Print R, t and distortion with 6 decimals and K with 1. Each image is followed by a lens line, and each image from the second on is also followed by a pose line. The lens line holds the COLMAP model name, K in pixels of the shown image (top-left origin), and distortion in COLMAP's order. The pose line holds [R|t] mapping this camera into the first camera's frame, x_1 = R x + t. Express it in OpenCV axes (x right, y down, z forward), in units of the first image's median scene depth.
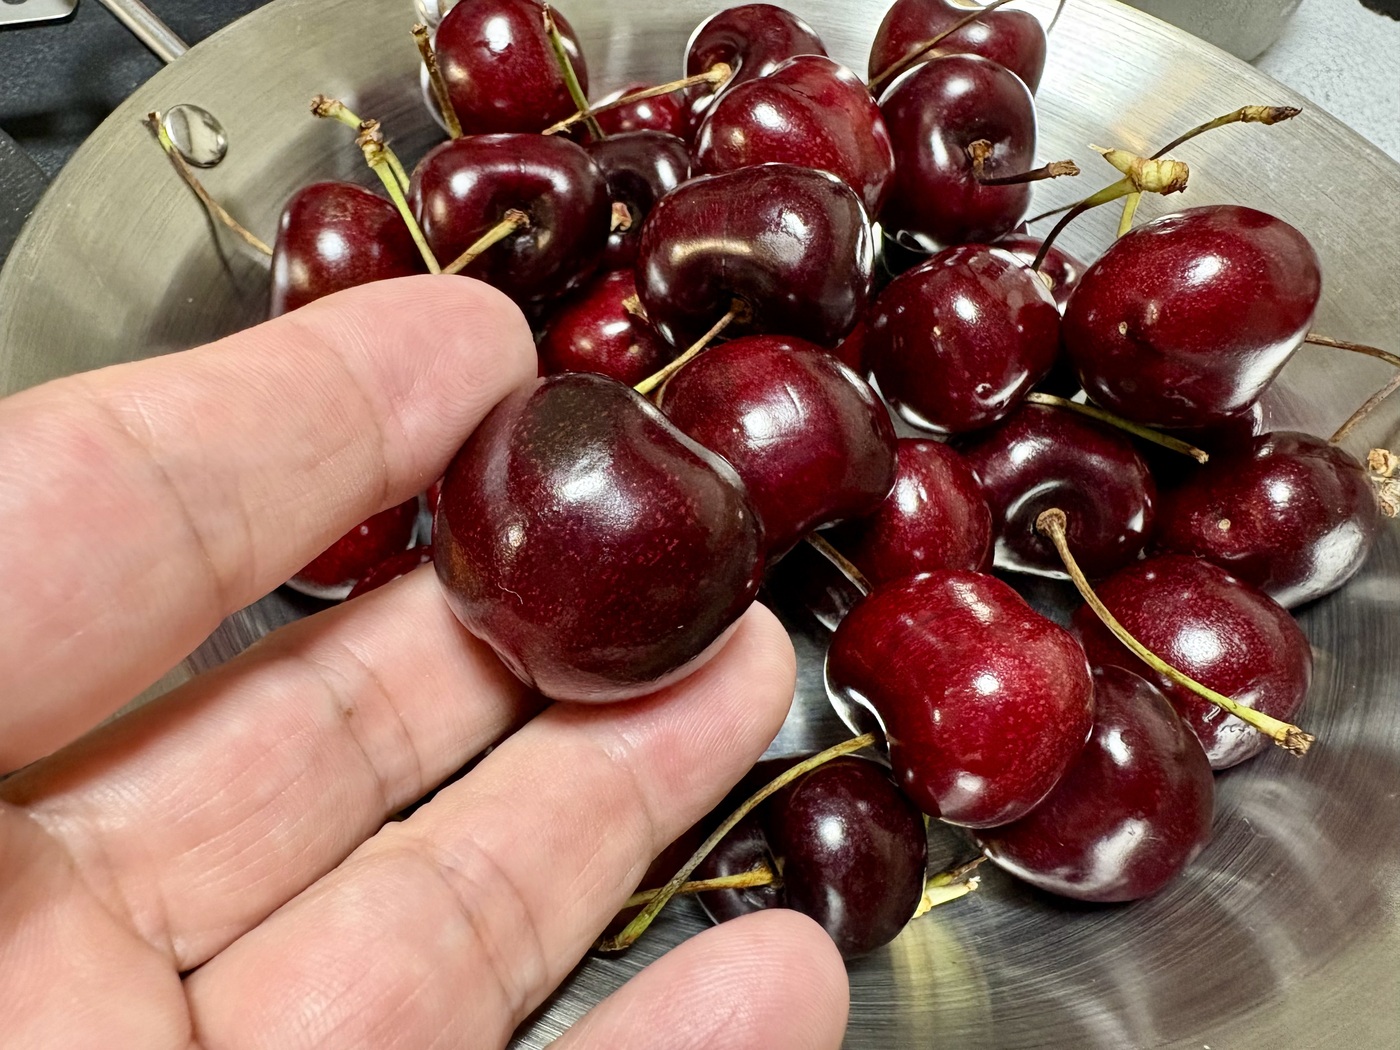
lens RADIAL K [[1028.2, 0, 774.3], [0, 1028.2, 524.8], [0, 0, 1]] dist [0.002554, 0.001671]
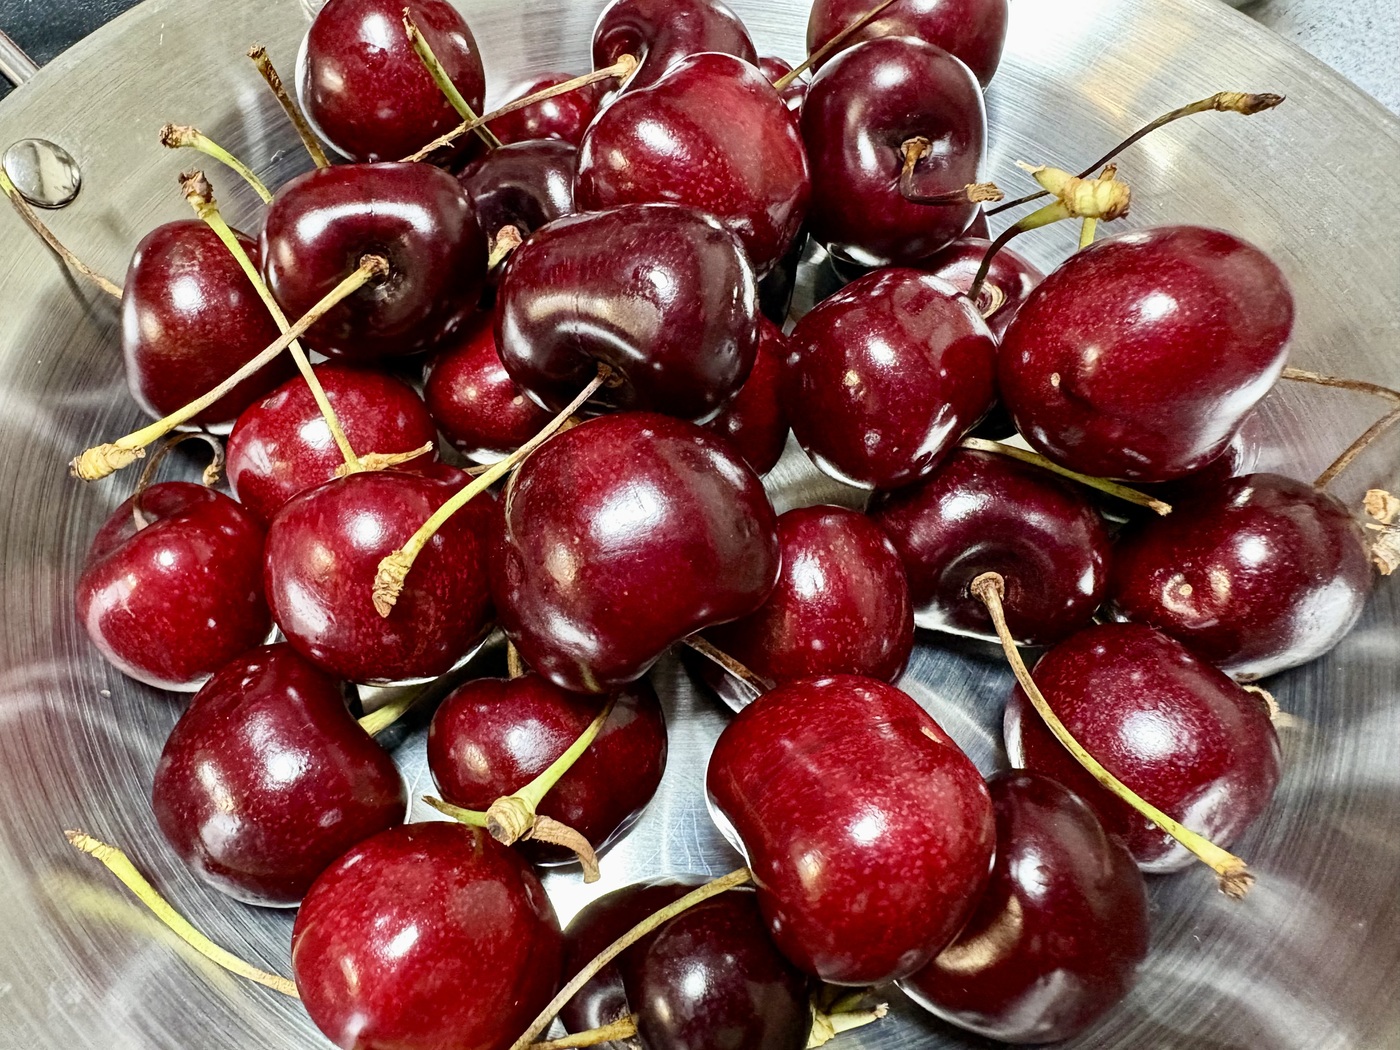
lens RADIAL K [[1042.9, 0, 759.6], [0, 1042.9, 525.9], [0, 0, 1]] dist [0.000093, 0.004554]
pose [[0.997843, -0.016357, -0.063571, 0.132084], [0.020947, 0.997169, 0.072216, -0.124623], [0.062210, -0.073392, 0.995361, 0.098454]]
